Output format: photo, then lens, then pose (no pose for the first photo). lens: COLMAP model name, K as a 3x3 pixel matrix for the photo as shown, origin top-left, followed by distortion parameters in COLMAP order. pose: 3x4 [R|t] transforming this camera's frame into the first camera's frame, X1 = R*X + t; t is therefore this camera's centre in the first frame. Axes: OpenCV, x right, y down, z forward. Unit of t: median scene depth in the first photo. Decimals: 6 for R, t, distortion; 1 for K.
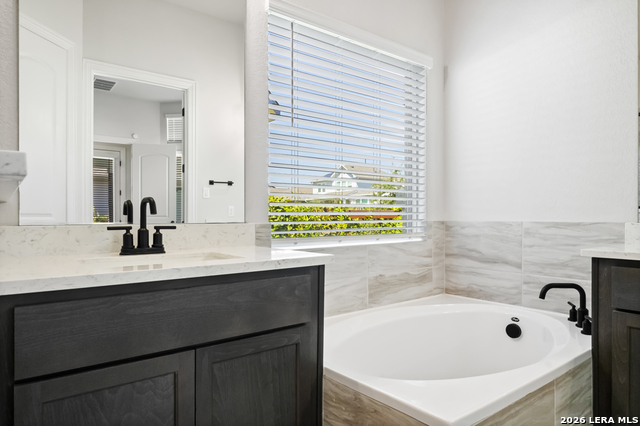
lens RADIAL K [[401.5, 0, 320.3], [0, 401.5, 216.3], [0, 0, 1]] dist [-0.023837, -0.000343]
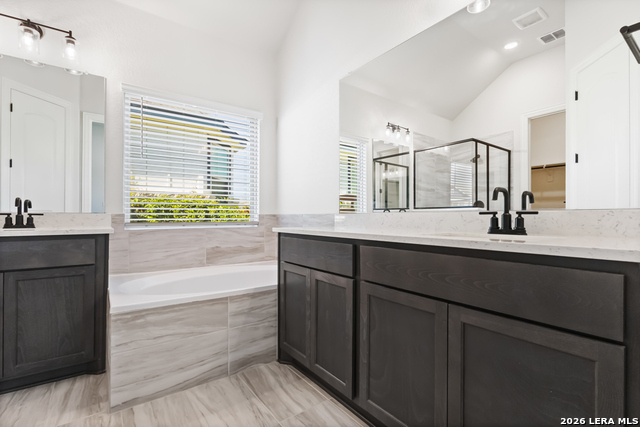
lens RADIAL K [[295.5, 0, 319.4], [0, 295.5, 211.6], [0, 0, 1]] dist [-0.003719, 0.000911]
pose [[0.999522, 0.001128, -0.030901, 0.626154], [-0.001648, 0.999857, -0.016802, 0.023089], [0.030878, 0.016845, 0.999381, -0.206202]]
